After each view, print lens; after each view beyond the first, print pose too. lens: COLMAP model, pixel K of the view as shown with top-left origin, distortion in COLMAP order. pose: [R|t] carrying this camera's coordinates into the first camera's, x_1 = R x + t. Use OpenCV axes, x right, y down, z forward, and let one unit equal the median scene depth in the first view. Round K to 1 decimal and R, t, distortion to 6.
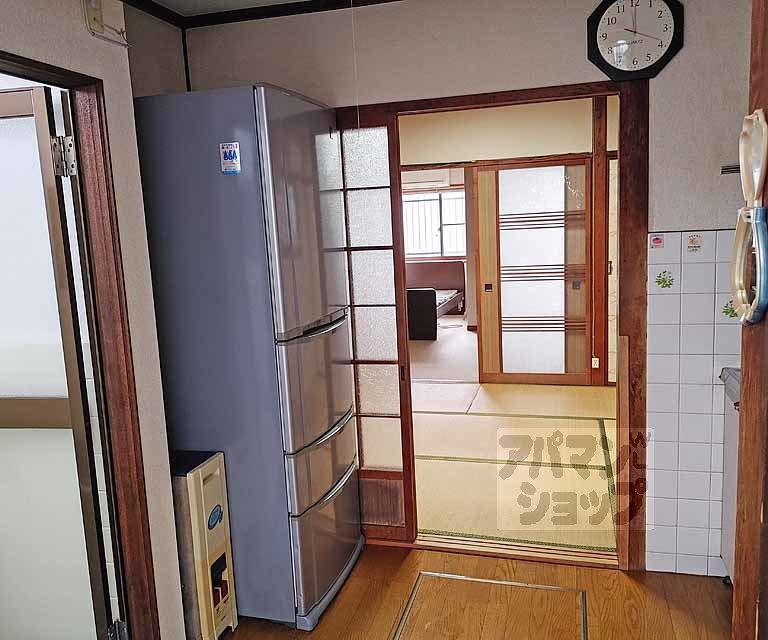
lens RADIAL K [[659.2, 0, 384.0], [0, 659.2, 320.0], [0, 0, 1]] dist [-0.002890, -0.005262]
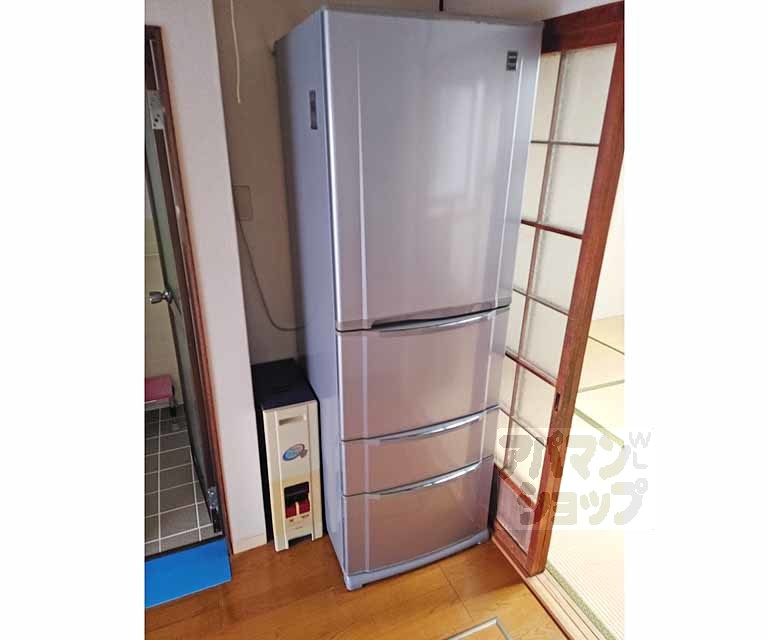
lens RADIAL K [[467.4, 0, 383.2], [0, 467.4, 310.9], [0, 0, 1]] dist [0.001684, -0.000563]
pose [[0.624313, 0.338244, -0.704148, 0.302796], [-0.155974, 0.937221, 0.311913, -0.187832], [0.765444, -0.084903, 0.637876, 0.622714]]
